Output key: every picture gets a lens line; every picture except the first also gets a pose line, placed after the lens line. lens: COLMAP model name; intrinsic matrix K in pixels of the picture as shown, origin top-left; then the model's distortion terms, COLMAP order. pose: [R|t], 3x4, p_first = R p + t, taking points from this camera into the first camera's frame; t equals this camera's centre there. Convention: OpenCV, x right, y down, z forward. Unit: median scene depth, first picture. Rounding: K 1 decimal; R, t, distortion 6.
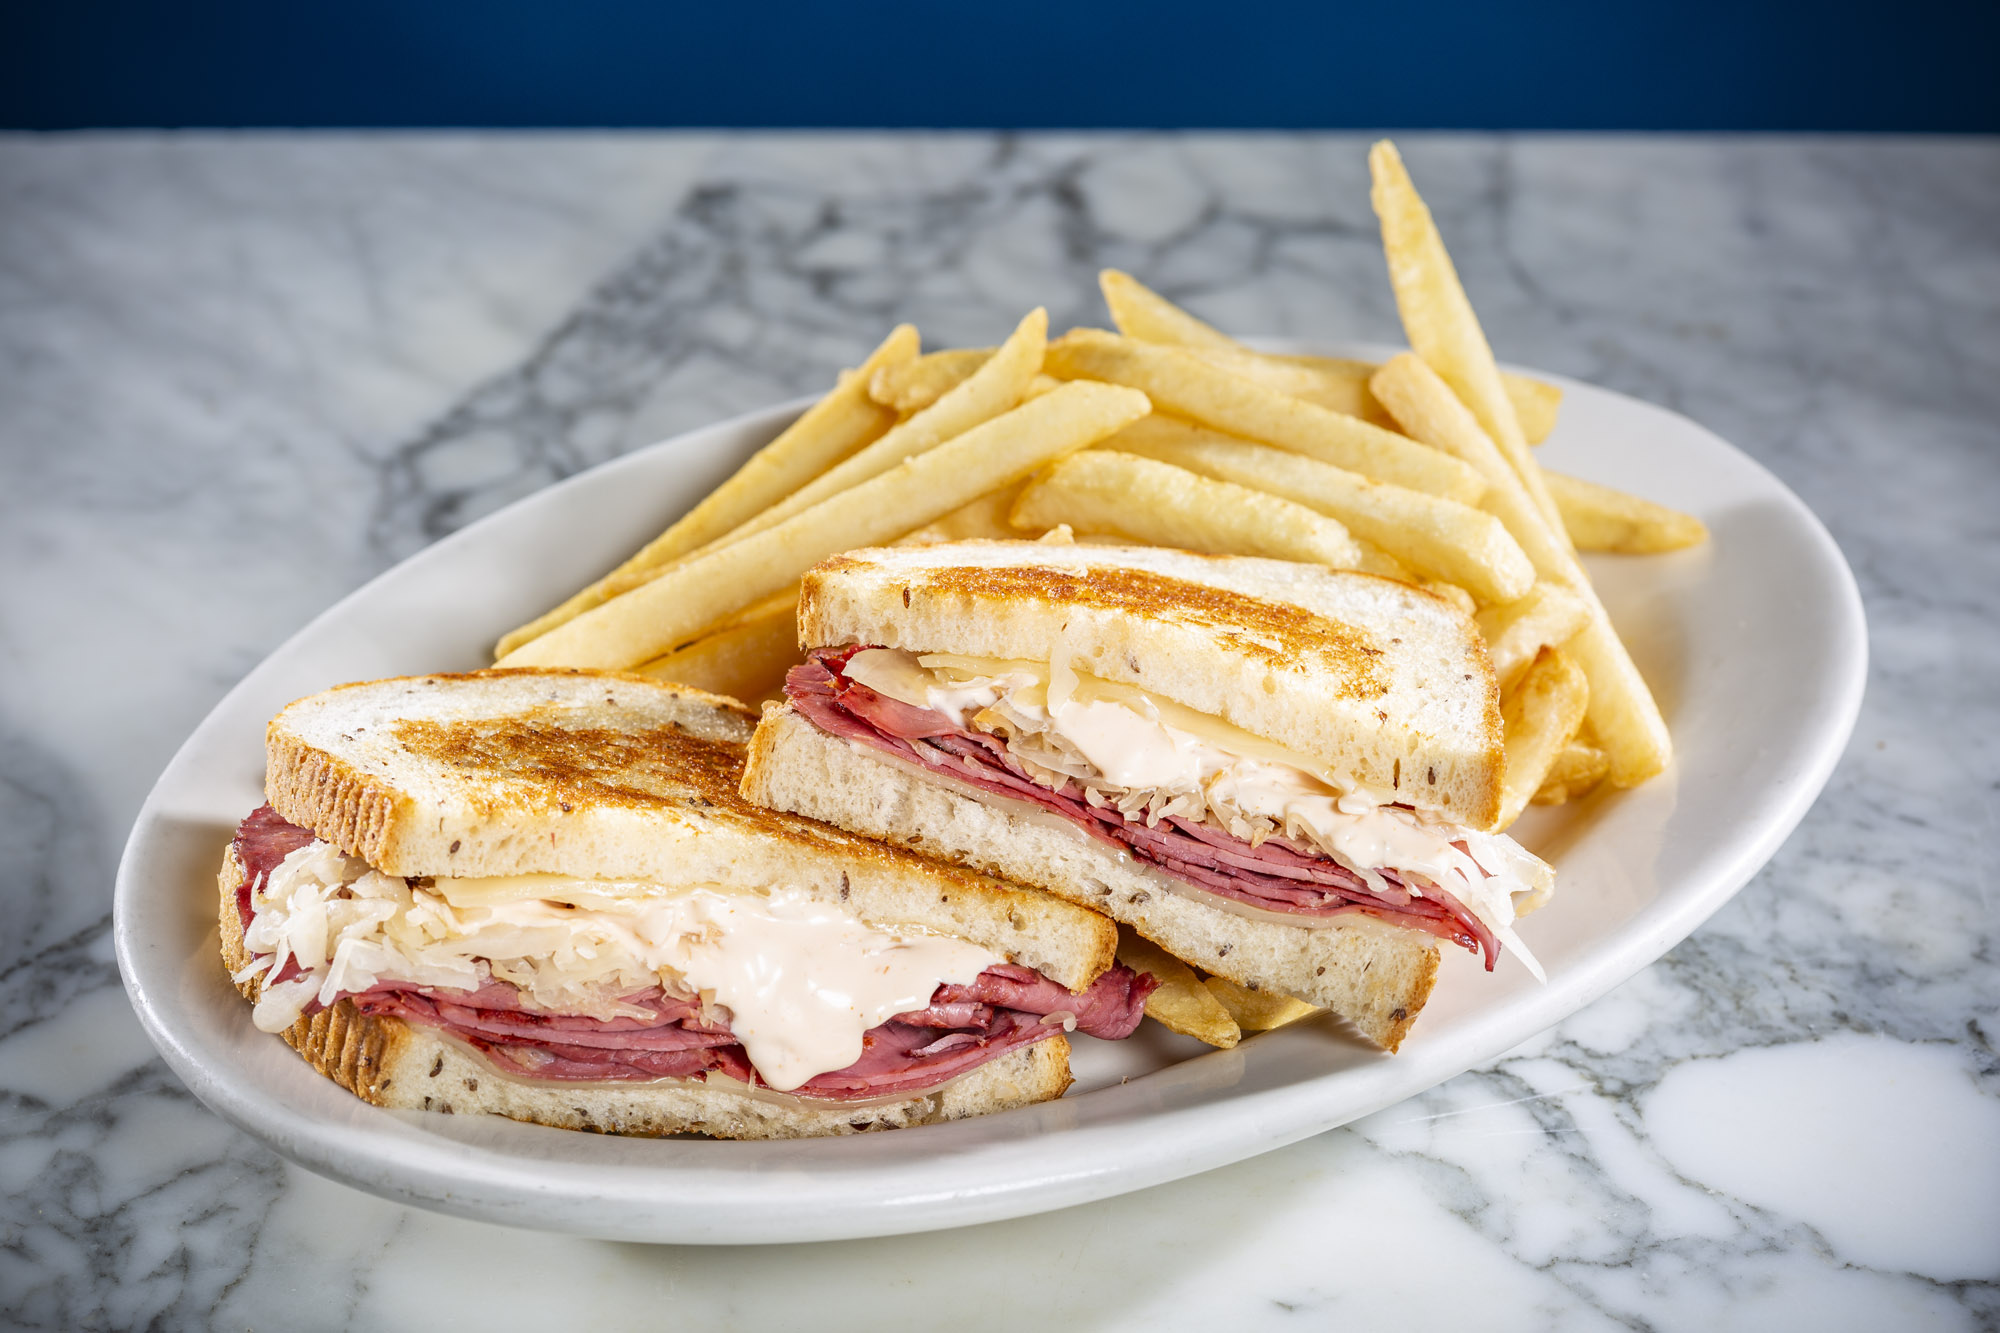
lens RADIAL K [[6620.9, 0, 1000.9], [0, 6620.9, 671.1], [0, 0, 1]] dist [-0.124332, -0.751621]
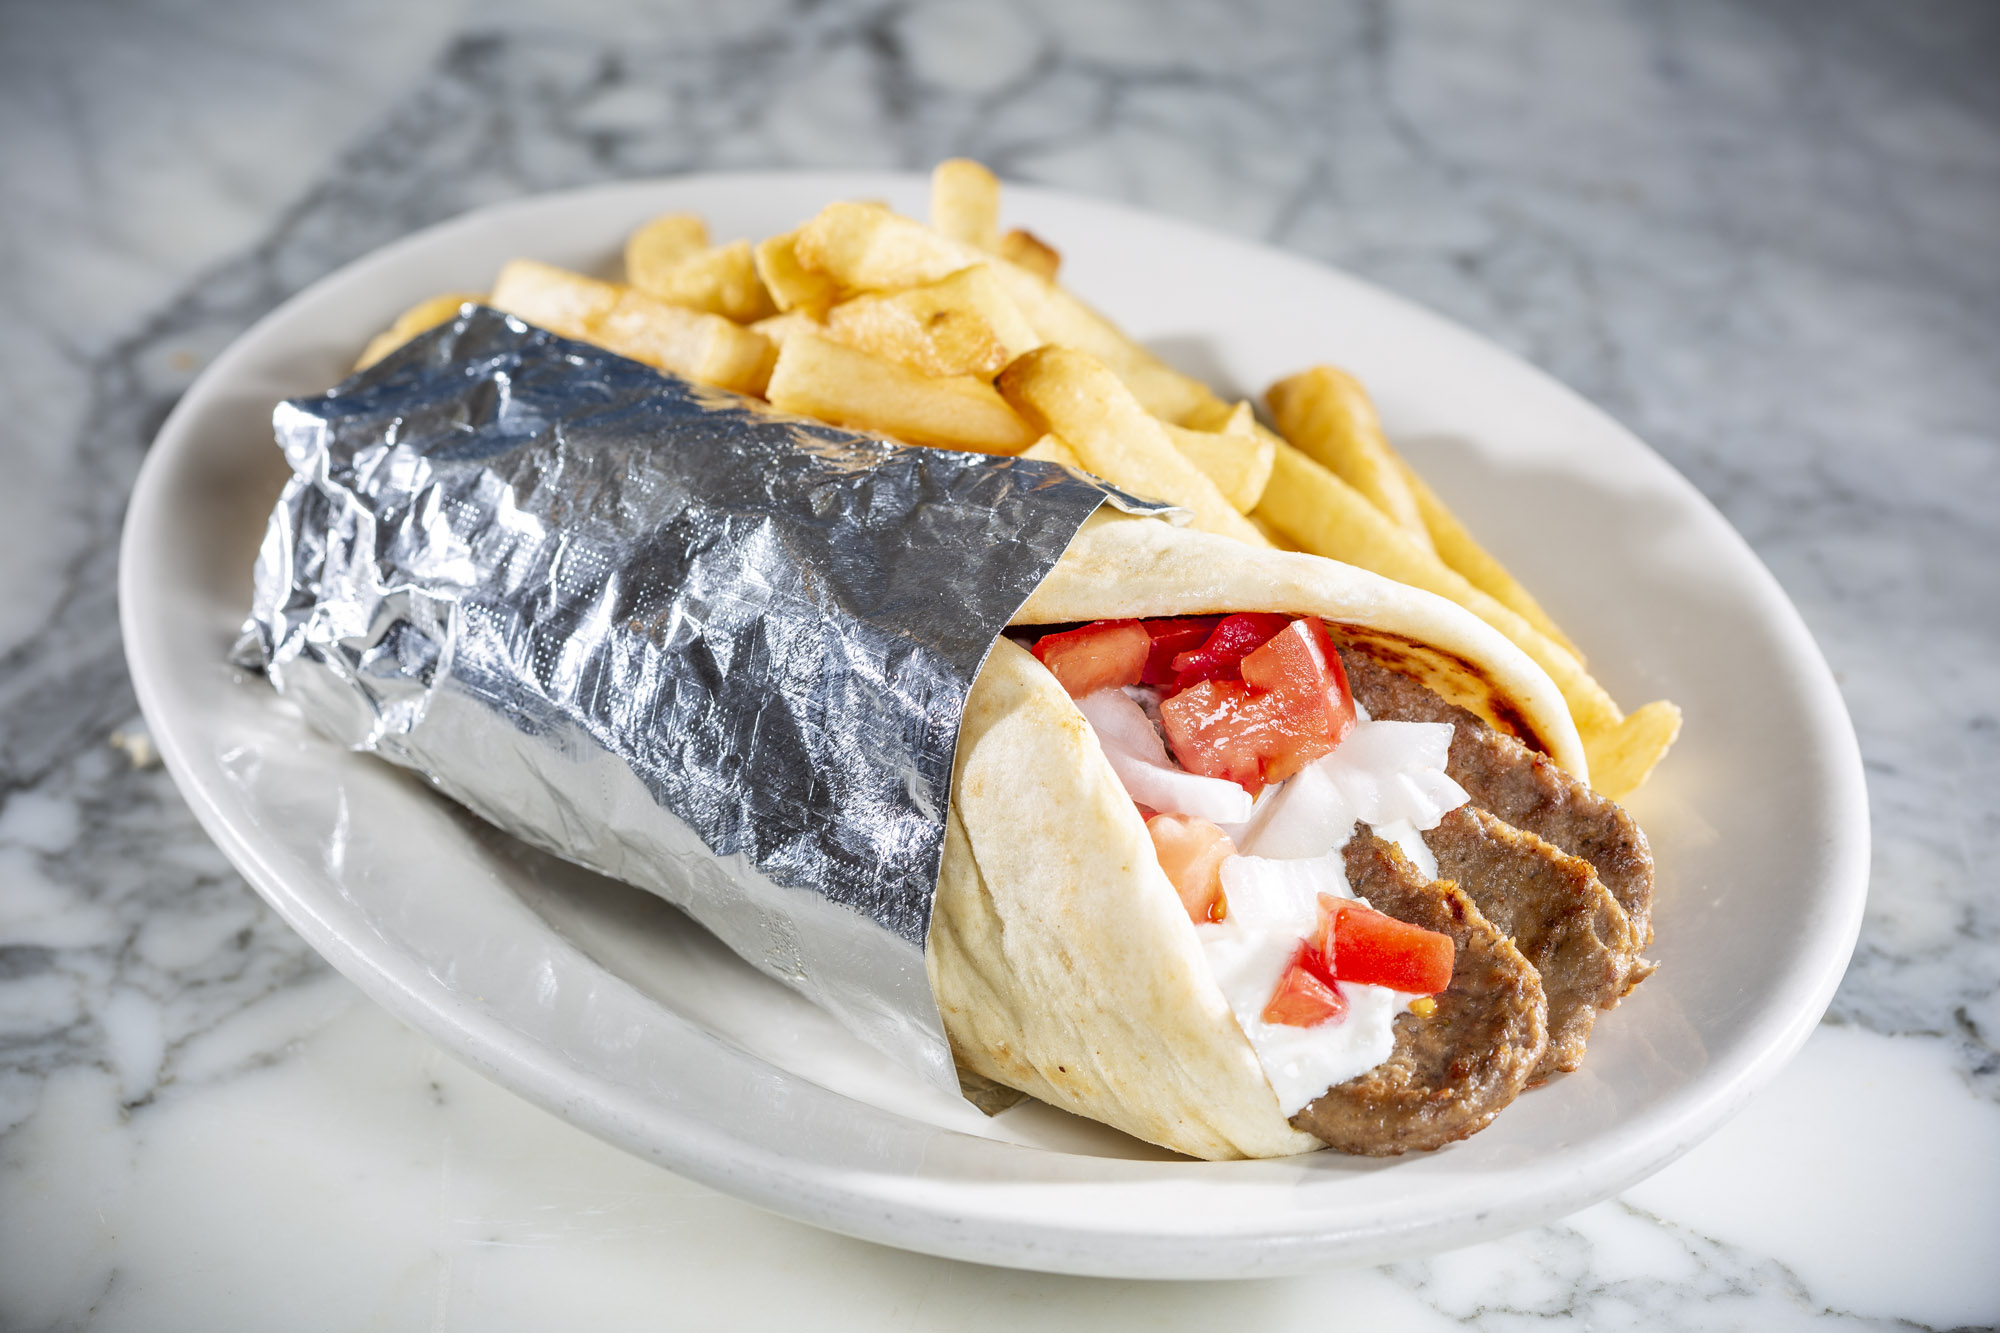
lens RADIAL K [[6620.9, 0, 1000.9], [0, 6620.9, 671.1], [0, 0, 1]] dist [-0.124332, -0.751621]
pose [[0.999509, -0.012734, 0.028620, -0.000375], [0.011976, 0.999577, 0.026504, -0.012685], [-0.028946, -0.026149, 0.999239, 0.133130]]
